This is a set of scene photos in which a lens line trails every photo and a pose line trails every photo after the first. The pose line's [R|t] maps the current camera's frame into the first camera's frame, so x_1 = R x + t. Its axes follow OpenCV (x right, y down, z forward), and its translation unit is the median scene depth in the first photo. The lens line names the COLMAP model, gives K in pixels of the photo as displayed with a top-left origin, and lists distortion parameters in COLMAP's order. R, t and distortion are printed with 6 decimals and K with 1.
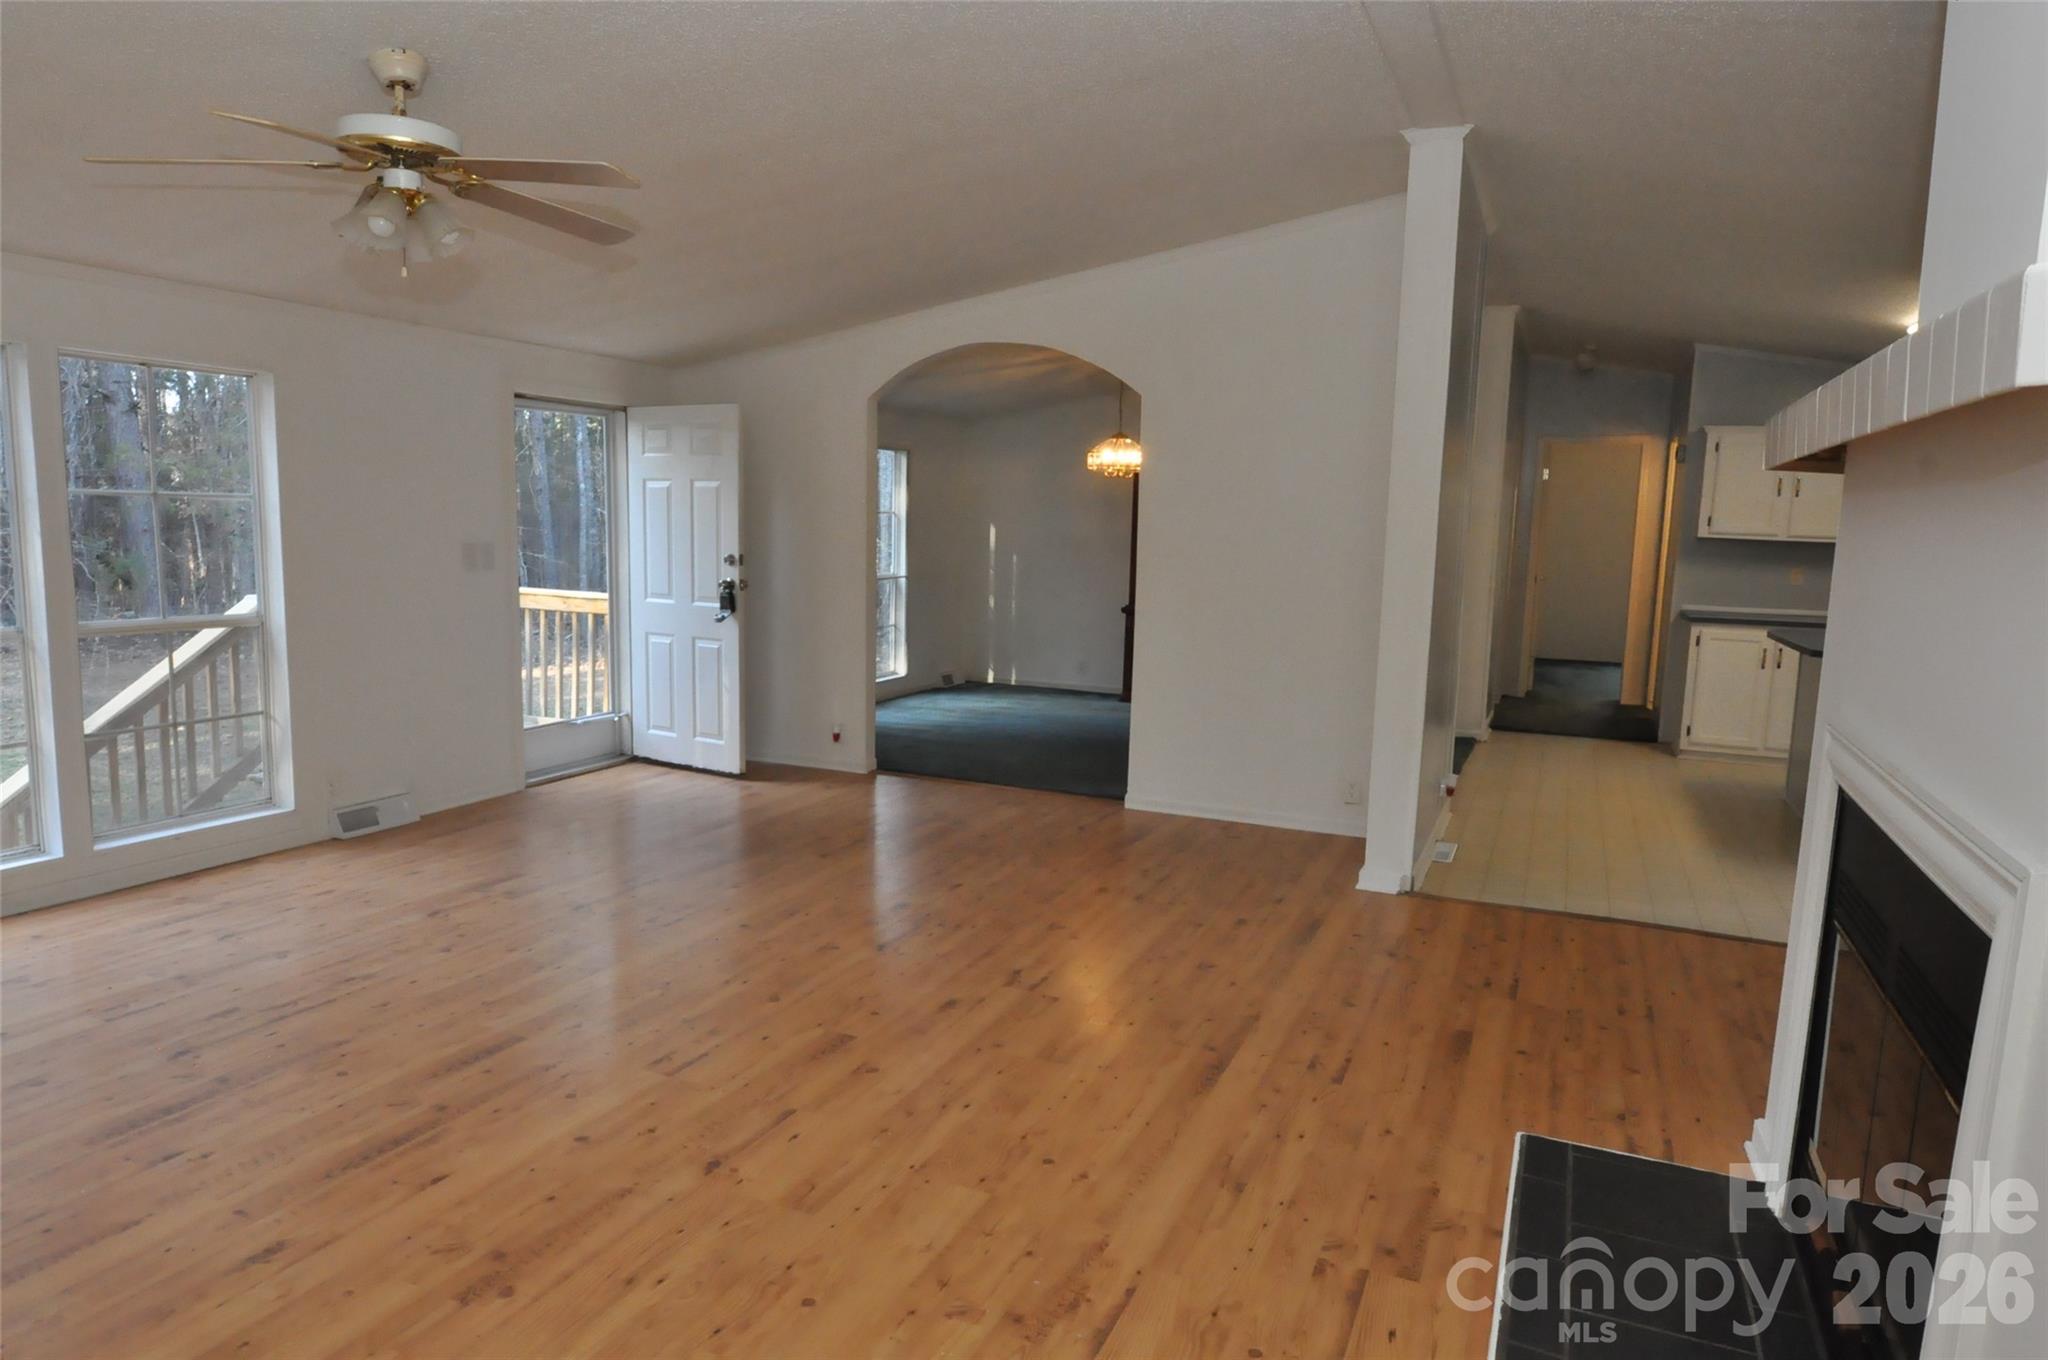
lens RADIAL K [[1251.8, 0, 1026.3], [0, 1251.8, 698.8], [0, 0, 1]] dist [-0.016021, 0.001022]
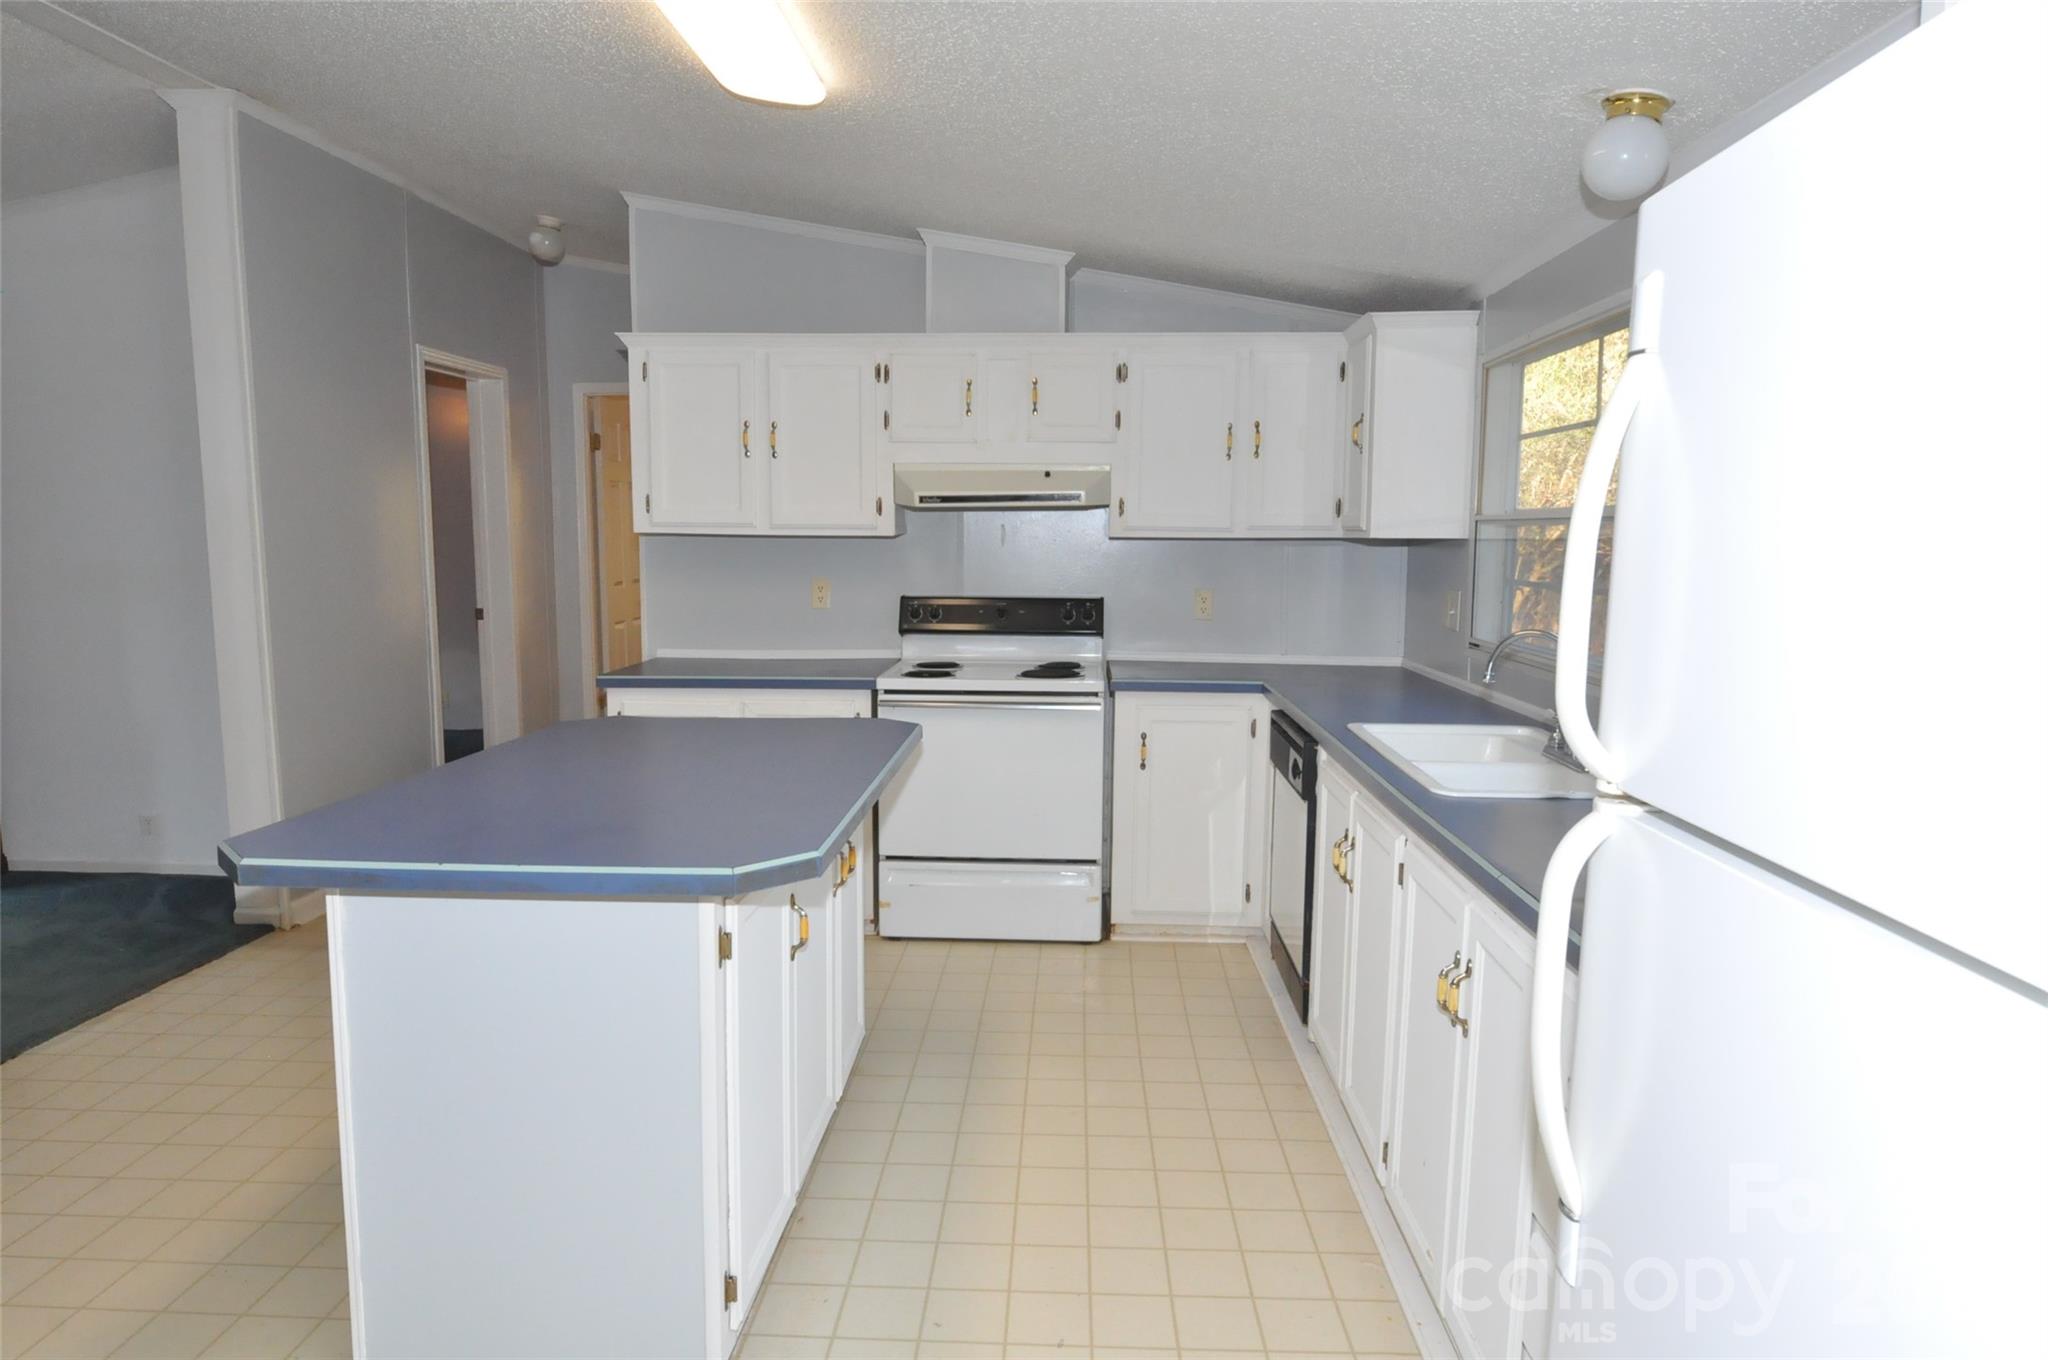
lens RADIAL K [[1251.8, 0, 1011.9], [0, 1251.8, 690.4], [0, 0, 1]] dist [-0.016021, 0.001022]
pose [[0.936312, -0.071008, 0.343916, 1.065150], [0.073388, 0.997285, 0.006109, -0.104282], [-0.343416, 0.019519, 0.938981, 0.870764]]
